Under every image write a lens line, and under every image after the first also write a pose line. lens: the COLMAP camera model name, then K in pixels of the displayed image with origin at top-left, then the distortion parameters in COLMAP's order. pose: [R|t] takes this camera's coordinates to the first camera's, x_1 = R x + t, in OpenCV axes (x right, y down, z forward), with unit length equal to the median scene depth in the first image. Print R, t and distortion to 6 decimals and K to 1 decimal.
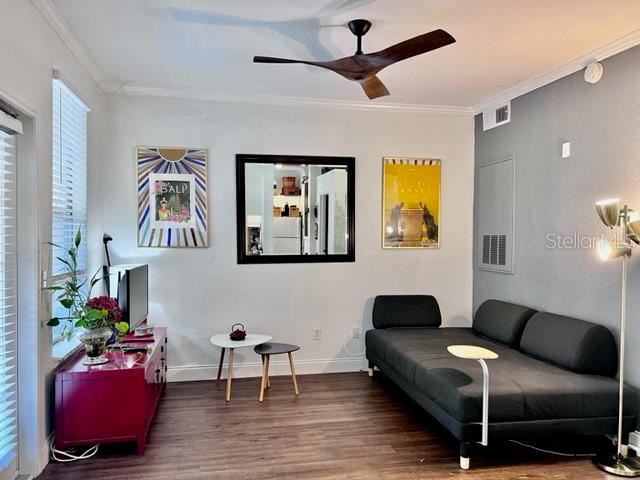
lens RADIAL K [[482.0, 0, 320.6], [0, 482.0, 243.3], [0, 0, 1]] dist [0.074029, -0.090118]
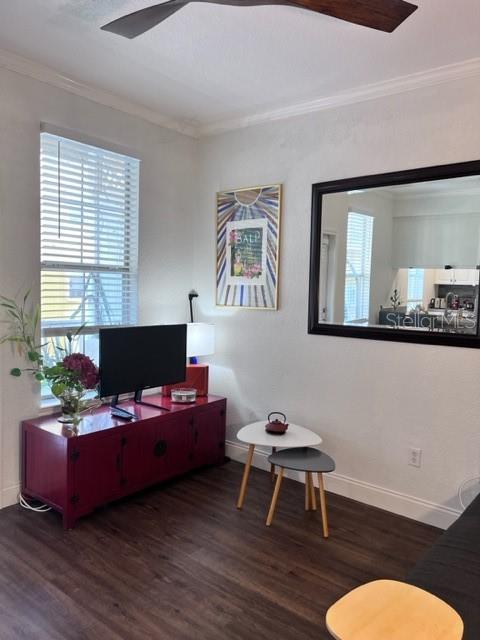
lens RADIAL K [[482.0, 0, 238.9], [0, 482.0, 323.6], [0, 0, 1]] dist [0.074029, -0.090118]
pose [[0.627019, 0.073552, -0.775524, 0.350006], [-0.038958, 0.997248, 0.063083, -0.016749], [0.778029, -0.009341, 0.628159, 0.461638]]
